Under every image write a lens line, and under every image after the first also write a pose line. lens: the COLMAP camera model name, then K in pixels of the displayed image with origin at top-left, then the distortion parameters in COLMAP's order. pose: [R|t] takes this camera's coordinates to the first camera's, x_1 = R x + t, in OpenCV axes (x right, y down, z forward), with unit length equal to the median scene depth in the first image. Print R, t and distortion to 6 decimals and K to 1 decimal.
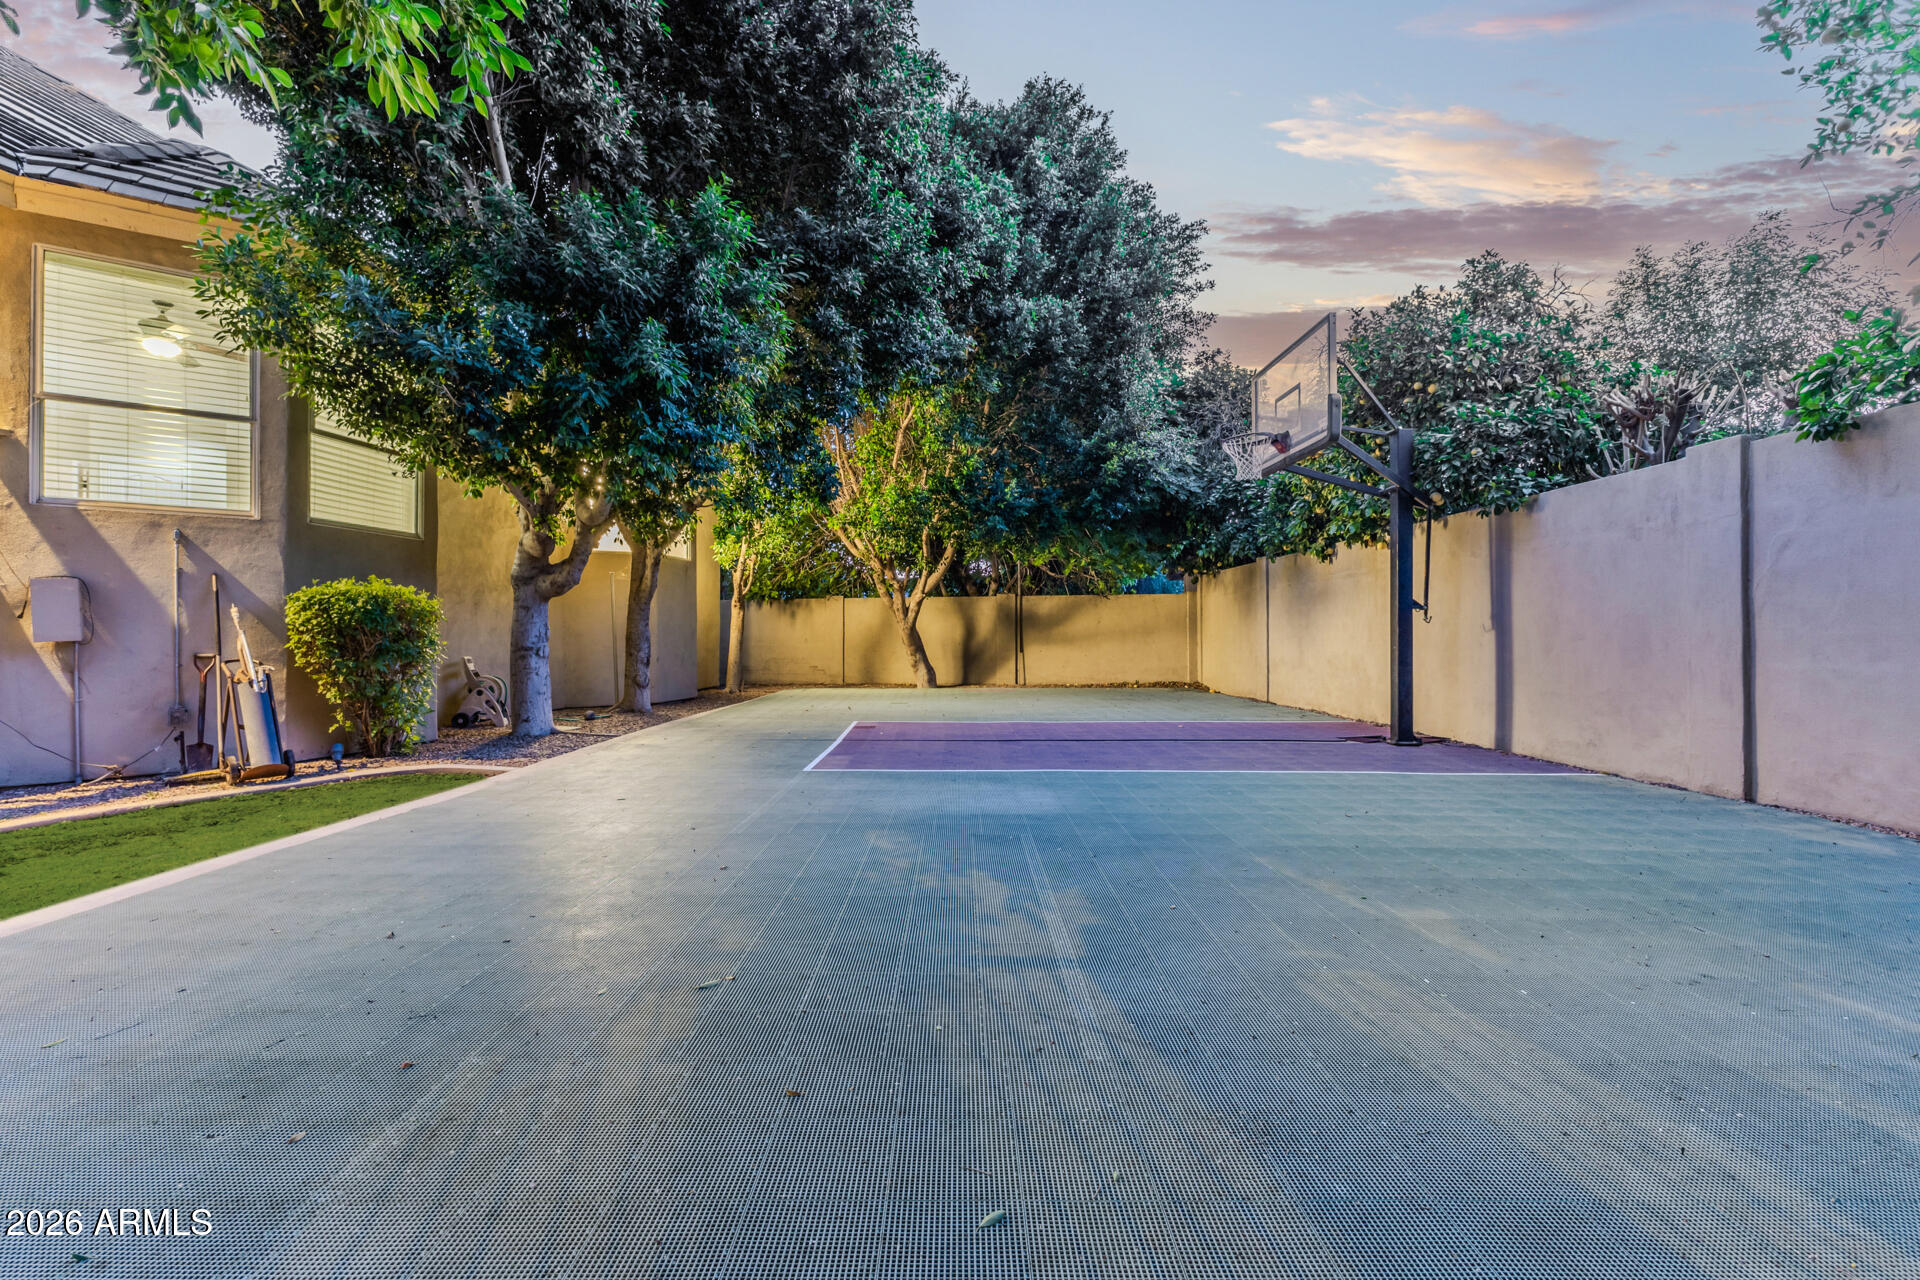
lens RADIAL K [[837.2, 0, 960.0], [0, 837.2, 640.0], [0, 0, 1]] dist [0.000381, 0.000149]
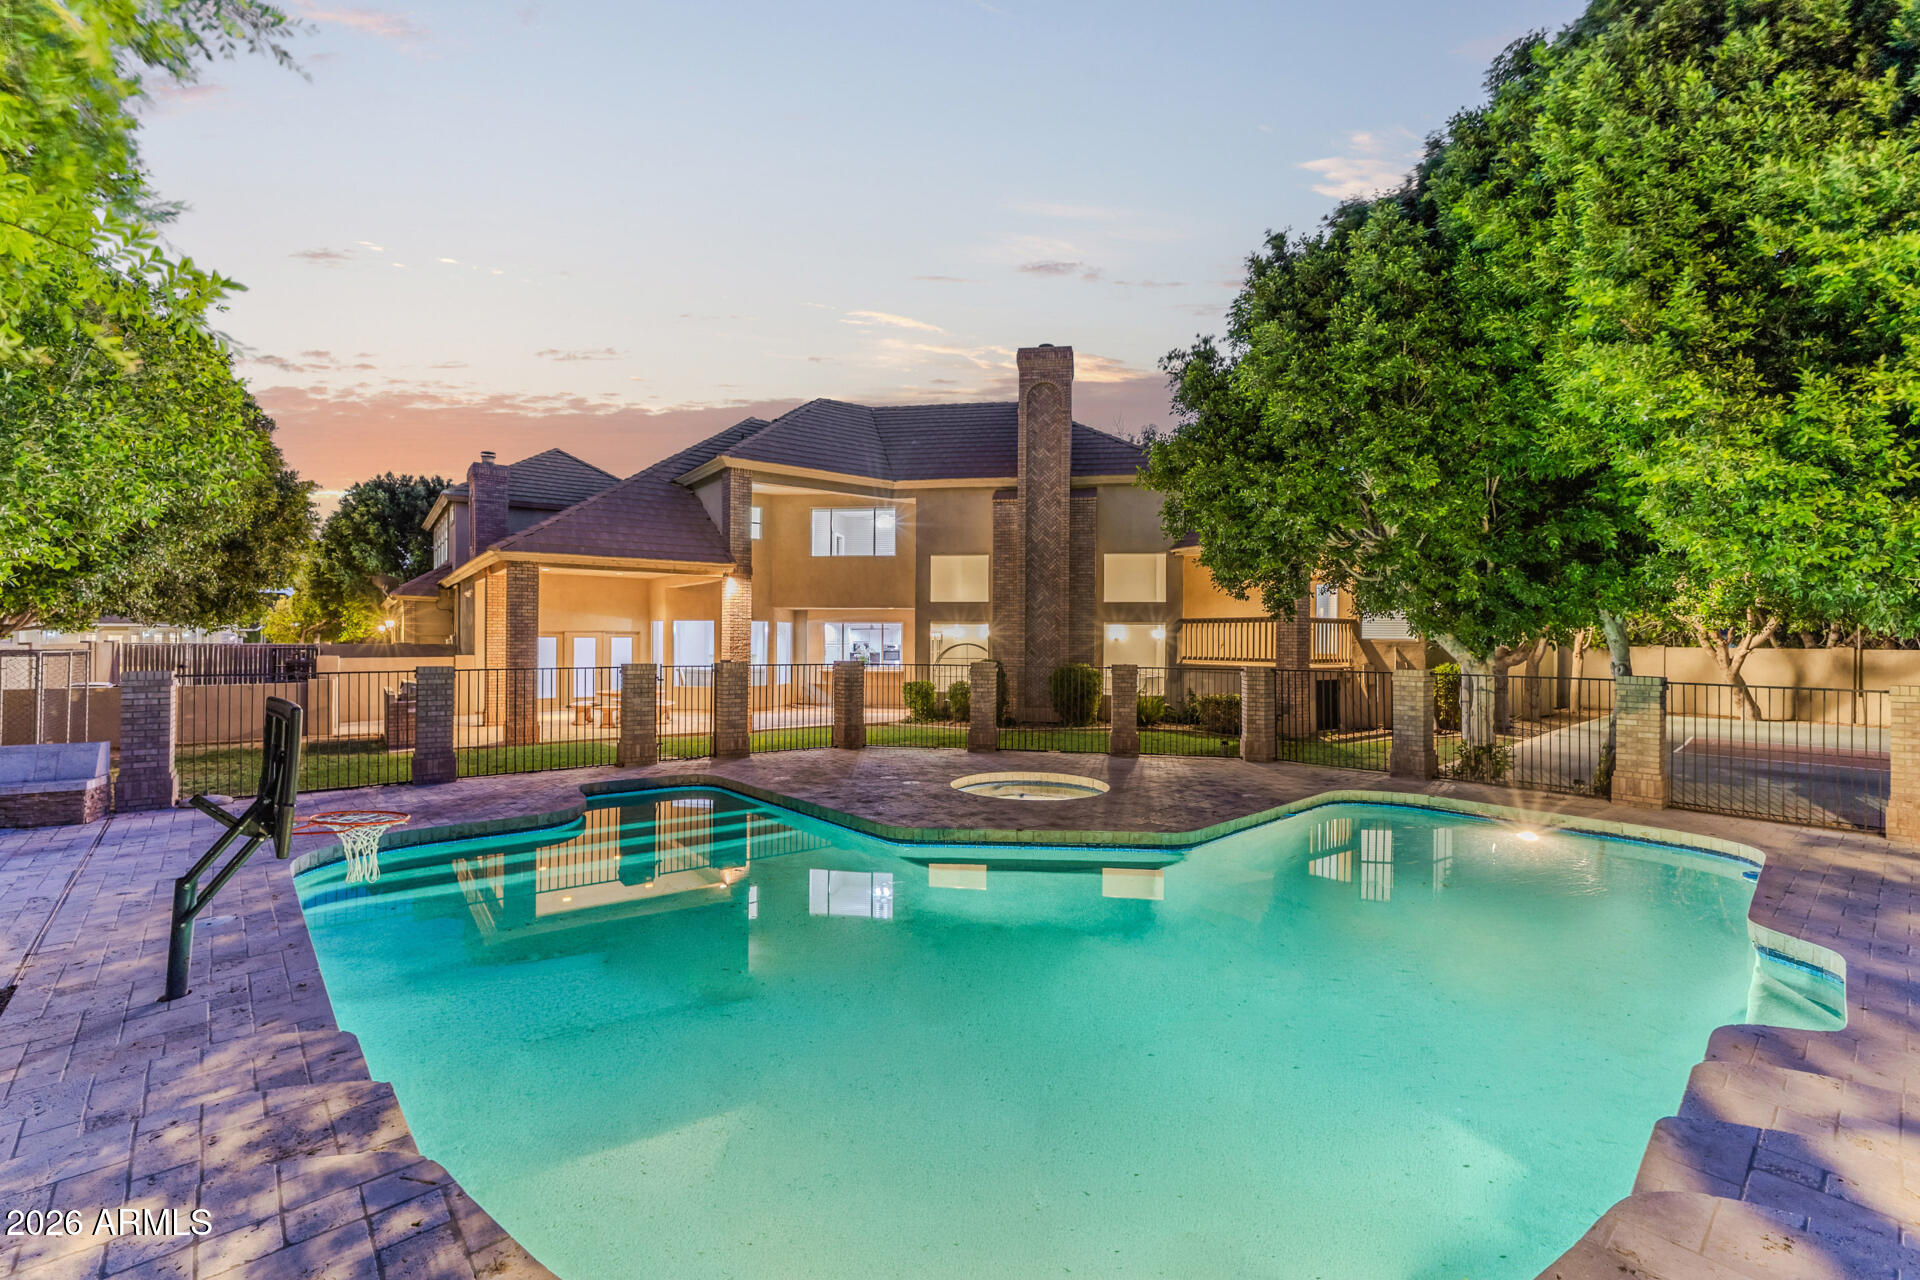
lens RADIAL K [[811.5, 0, 930.1], [0, 811.5, 640.3], [0, 0, 1]] dist [-0.002093, -0.000944]
pose [[0.667419, 0.001840, -0.744680, 0.045562], [-0.013445, 0.999864, -0.009579, -0.039152], [0.744561, 0.016405, 0.667353, -0.819884]]
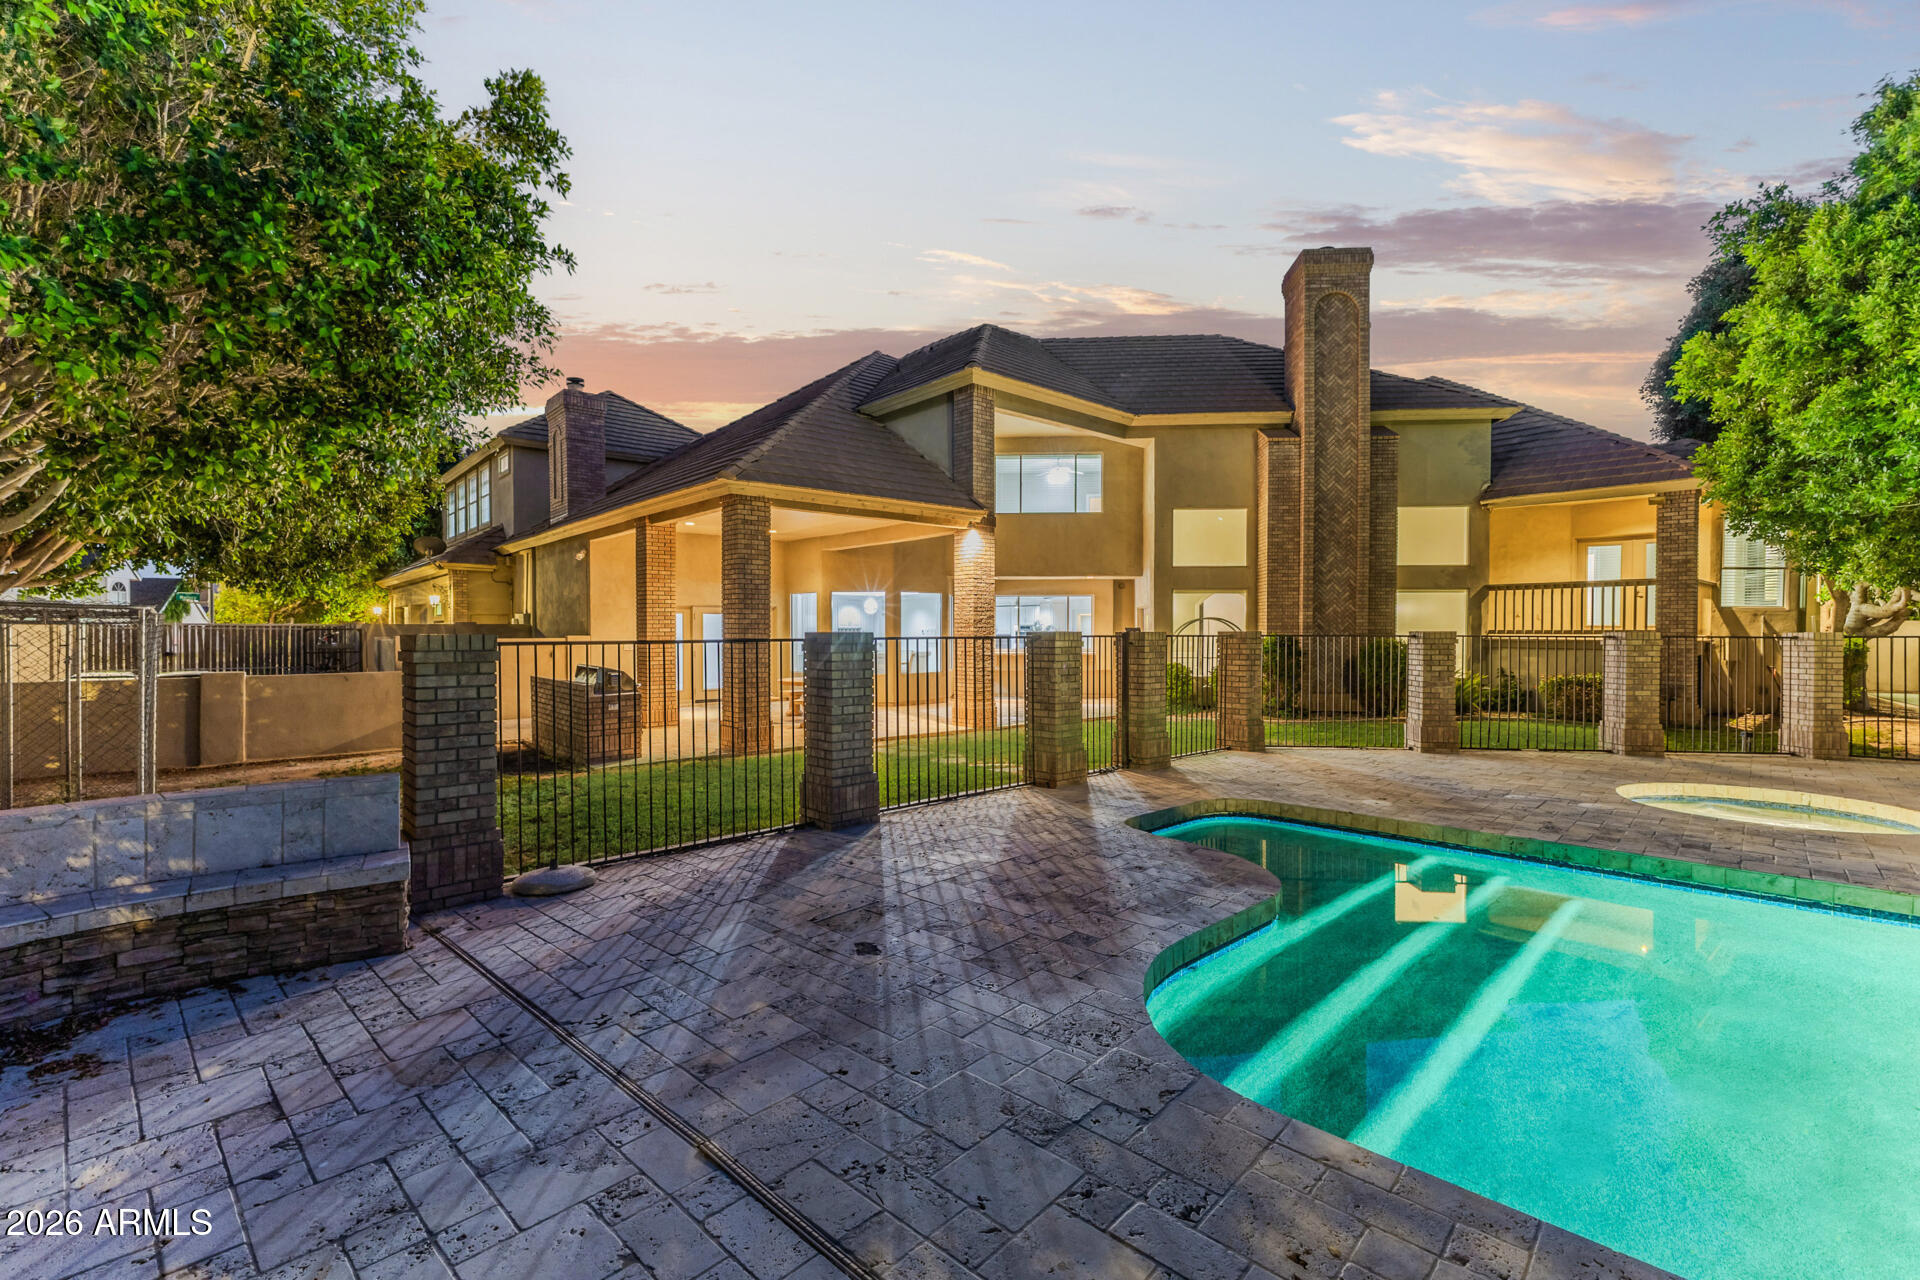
lens RADIAL K [[837.2, 0, 960.0], [0, 837.2, 640.0], [0, 0, 1]] dist [0.000381, 0.000149]
pose [[0.732383, 0.004571, -0.680877, -0.367331], [-0.006298, 0.999980, -0.000061, -0.016202], [0.680863, 0.004333, 0.732398, -0.934910]]
